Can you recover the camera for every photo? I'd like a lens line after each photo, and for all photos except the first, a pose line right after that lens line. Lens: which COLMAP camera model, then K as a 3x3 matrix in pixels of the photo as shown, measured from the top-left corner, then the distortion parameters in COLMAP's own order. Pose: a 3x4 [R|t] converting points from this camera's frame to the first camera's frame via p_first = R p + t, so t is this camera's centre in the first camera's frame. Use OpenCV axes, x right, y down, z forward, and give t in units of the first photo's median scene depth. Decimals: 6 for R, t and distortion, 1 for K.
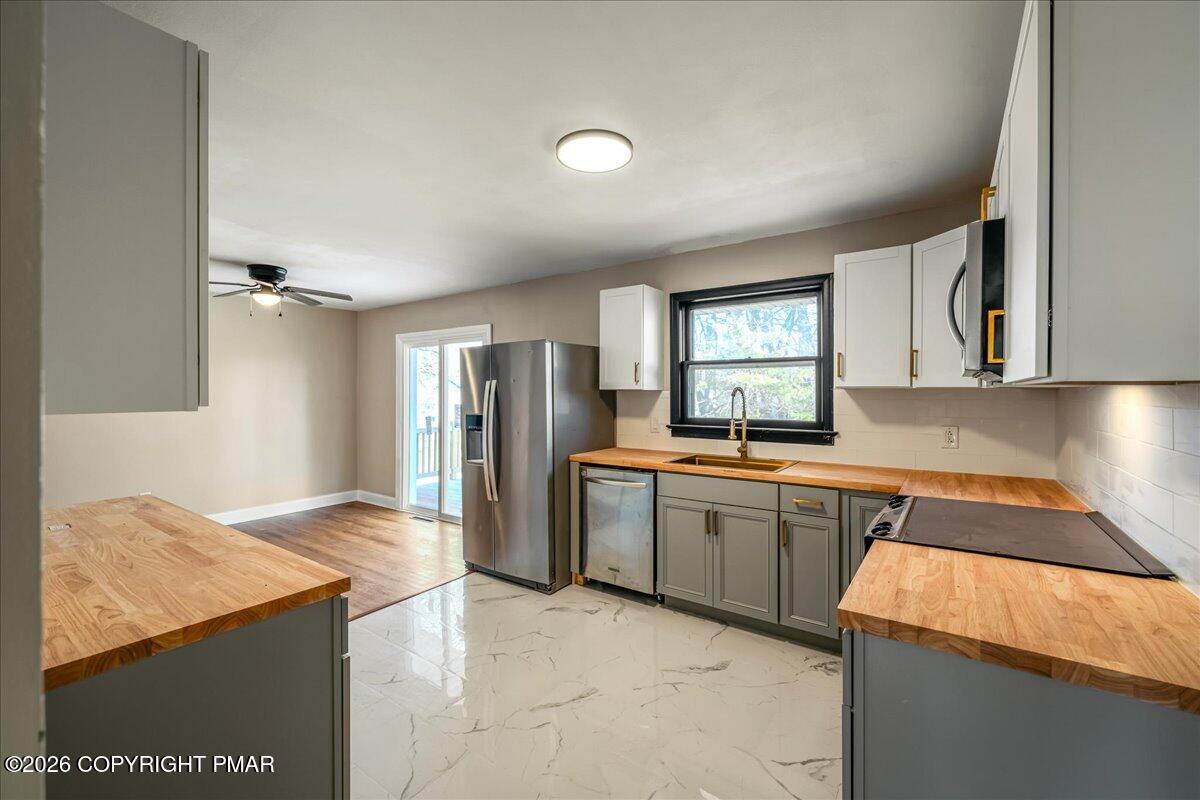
lens RADIAL K [[493.4, 0, 598.7], [0, 493.4, 396.5], [0, 0, 1]] dist [-0.000983, -0.000135]
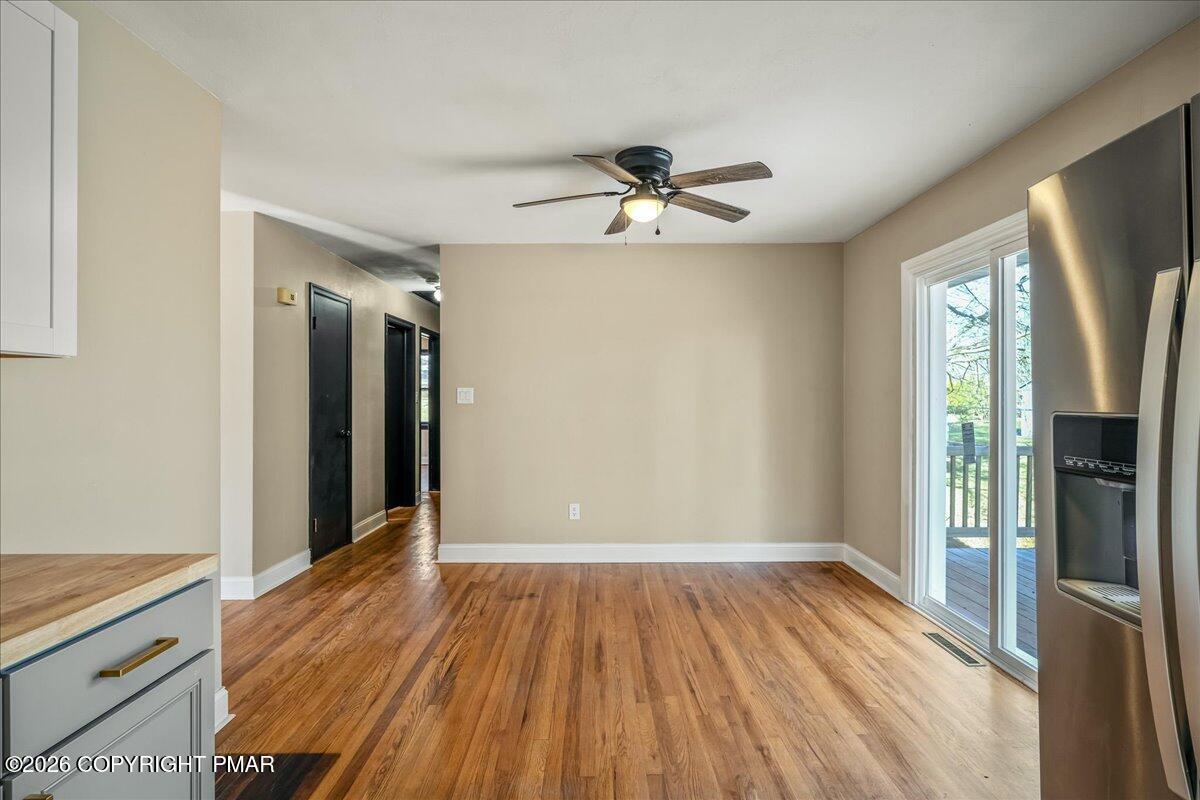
lens RADIAL K [[578.4, 0, 601.0], [0, 578.4, 394.5], [0, 0, 1]] dist [-0.001646, -0.000552]
pose [[0.578157, -0.003490, -0.815918, -0.121790], [-0.004183, 0.999965, -0.007242, 0.022710], [0.815915, 0.007600, 0.578122, 0.486124]]
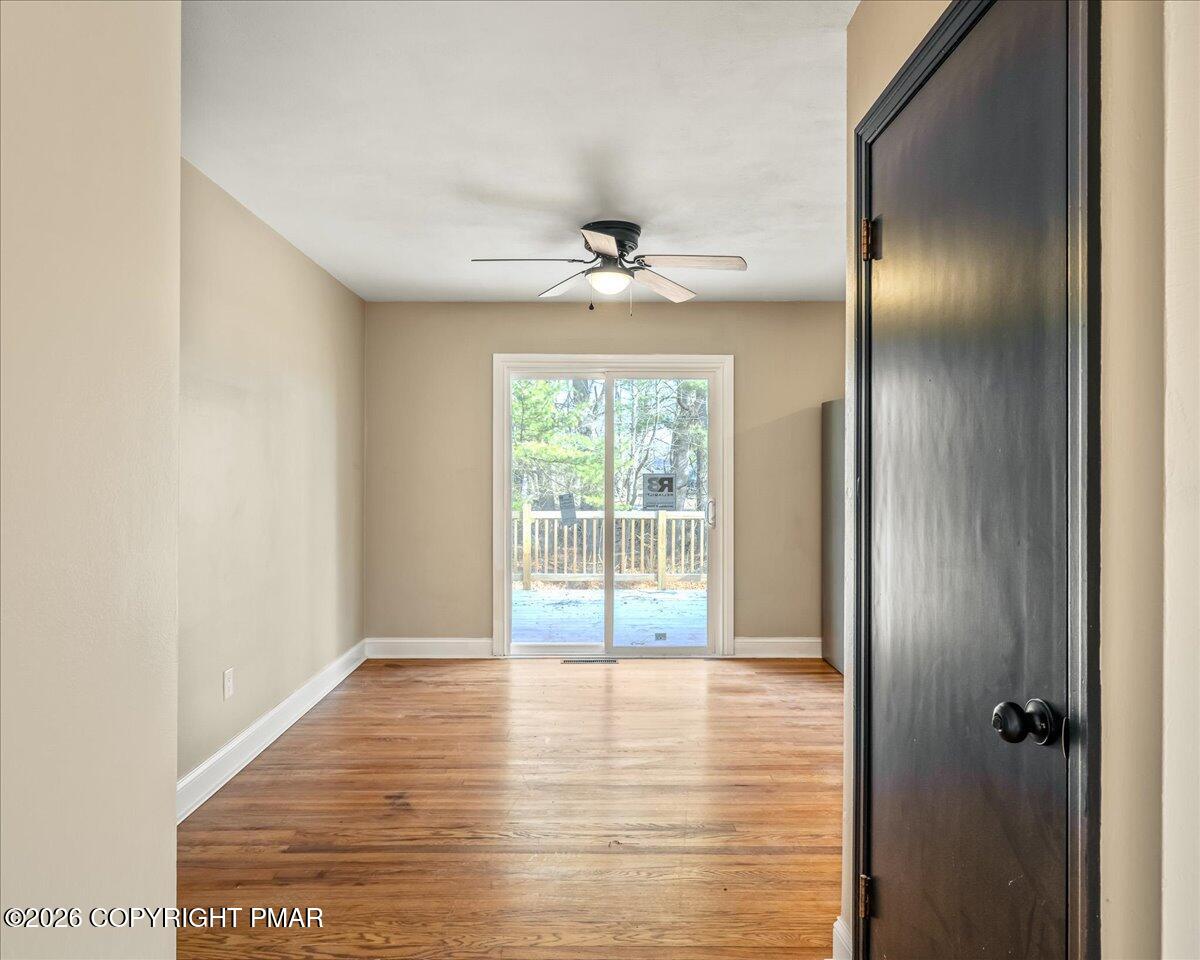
lens RADIAL K [[789.0, 0, 580.6], [0, 789.0, 473.9], [0, 0, 1]] dist [0.003864, 0.000713]
pose [[0.814784, -0.000814, 0.579763, -1.074156], [0.003154, 0.999990, -0.003029, 0.021847], [-0.579755, 0.004296, 0.814779, 0.237002]]
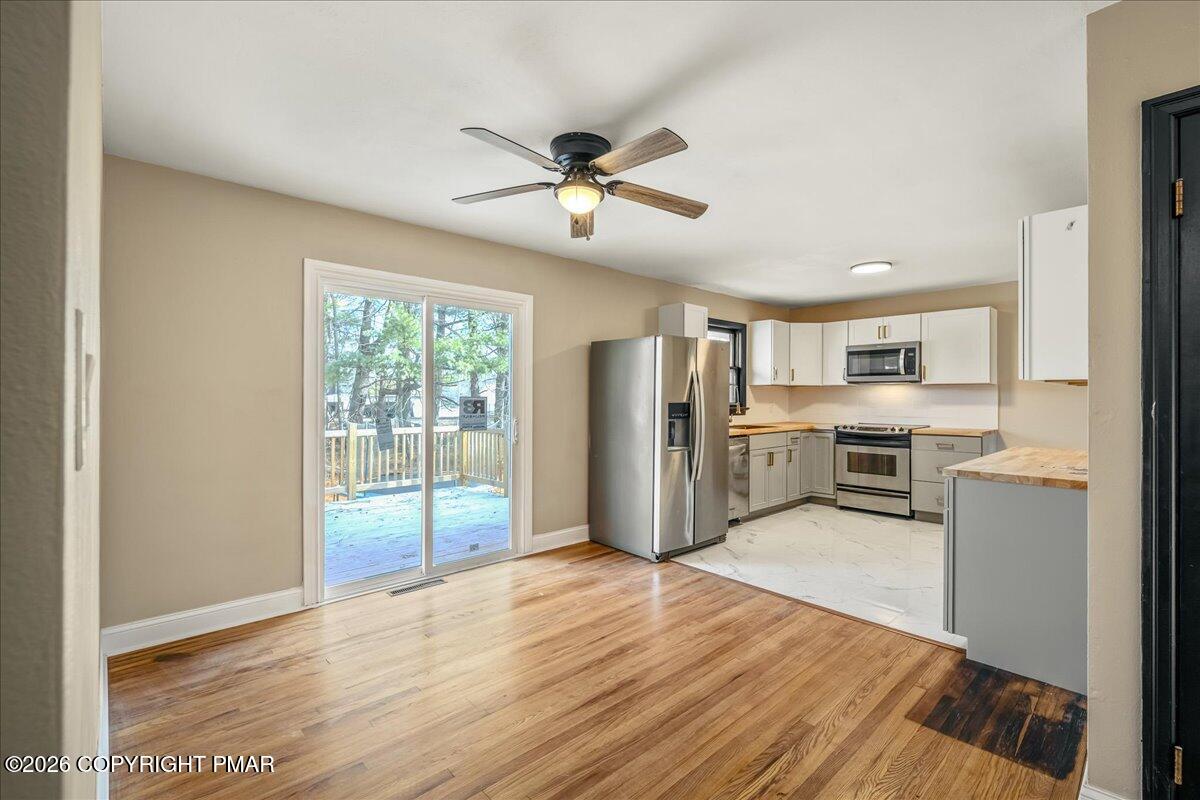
lens RADIAL K [[535.7, 0, 602.4], [0, 535.7, 396.2], [0, 0, 1]] dist [0.000953, 0.000135]
pose [[0.202349, 0.000908, 0.979313, -1.098555], [0.002123, 0.999997, -0.001366, 0.019126], [-0.979311, 0.002355, 0.202346, 0.740893]]
